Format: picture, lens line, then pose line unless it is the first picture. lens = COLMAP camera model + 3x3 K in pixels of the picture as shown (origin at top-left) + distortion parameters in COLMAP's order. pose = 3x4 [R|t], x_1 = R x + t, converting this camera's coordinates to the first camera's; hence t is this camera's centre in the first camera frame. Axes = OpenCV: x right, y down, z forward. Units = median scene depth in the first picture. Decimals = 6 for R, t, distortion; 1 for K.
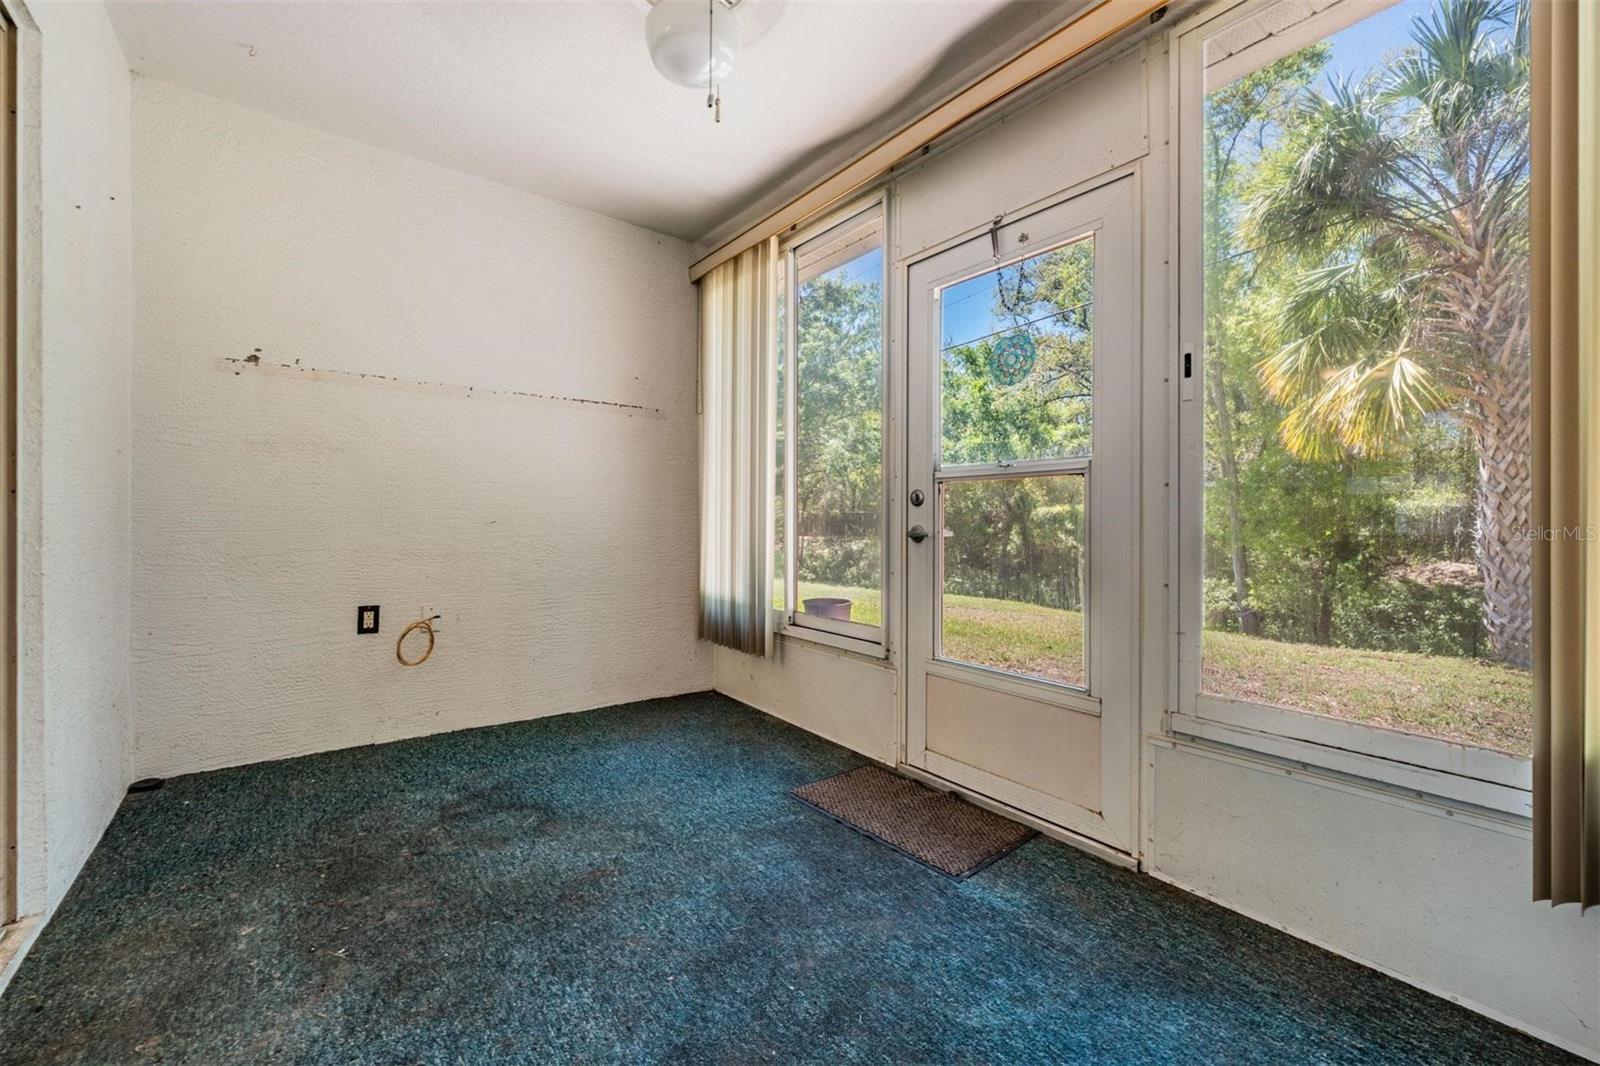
lens RADIAL K [[646.1, 0, 805.1], [0, 646.1, 520.9], [0, 0, 1]] dist [-0.002575, -0.000254]
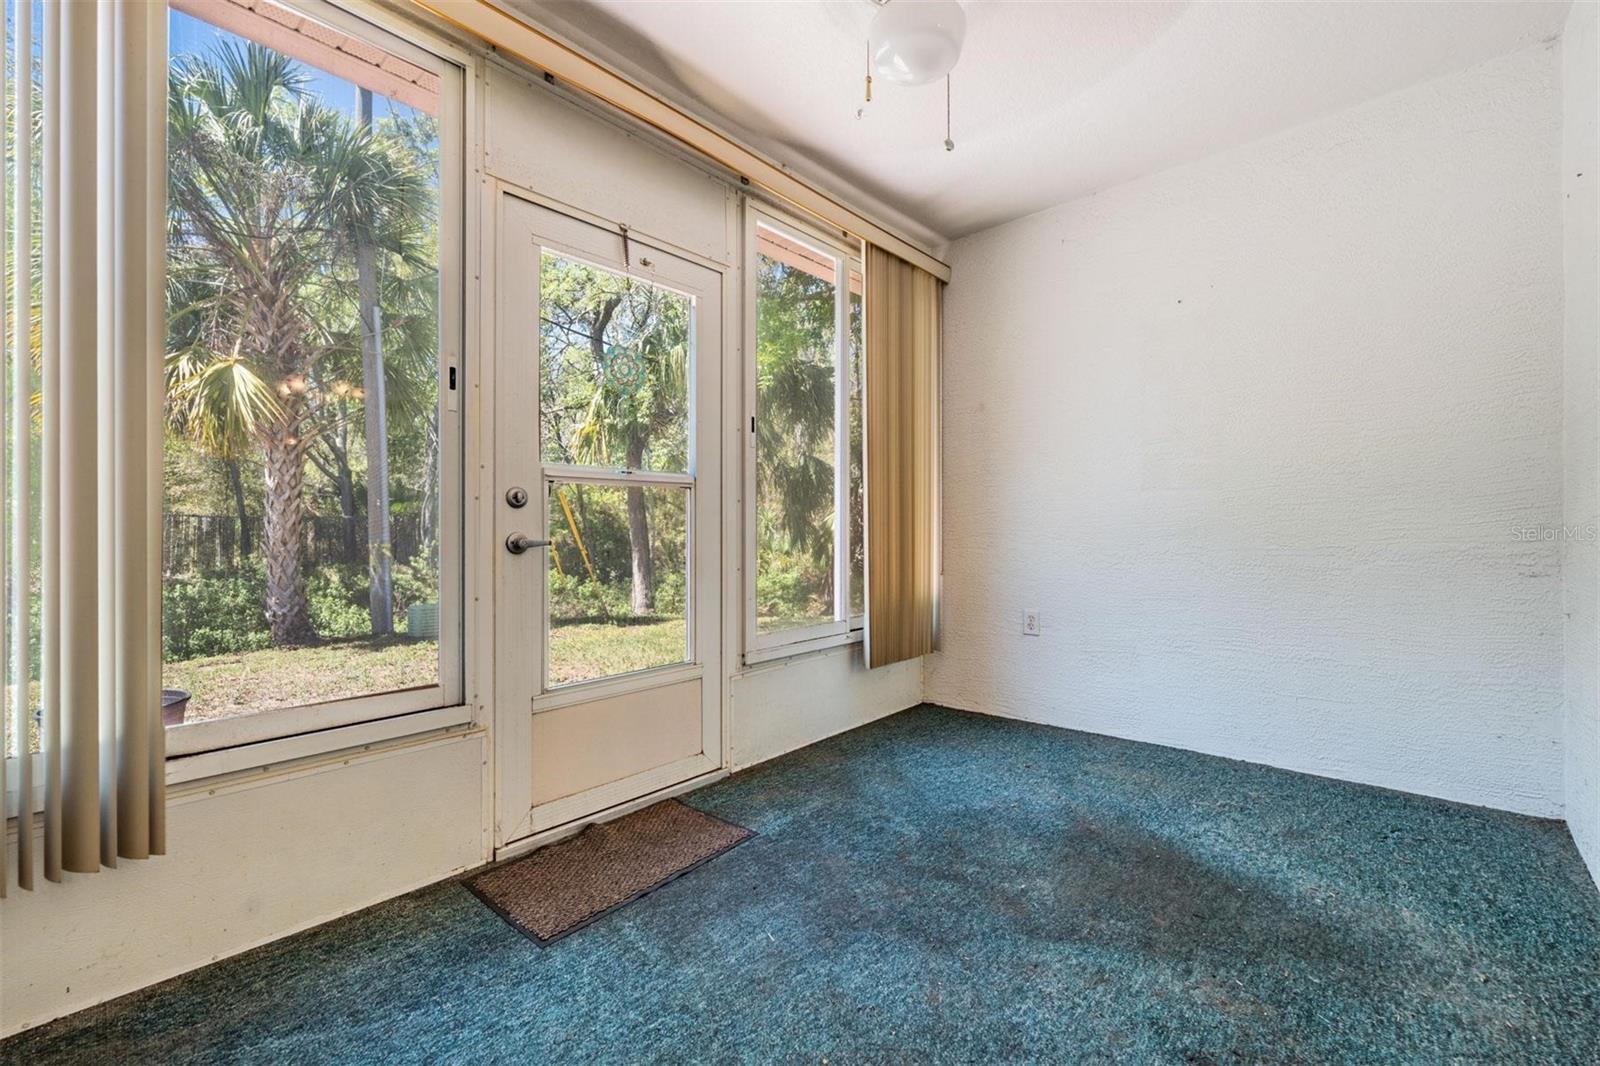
lens RADIAL K [[646.1, 0, 805.0], [0, 646.1, 527.7], [0, 0, 1]] dist [-0.002575, -0.000254]
pose [[-0.160720, -0.007438, 0.986972, -0.793383], [0.002834, 0.999964, 0.007997, -0.005153], [-0.986996, 0.004082, -0.160694, 0.940510]]
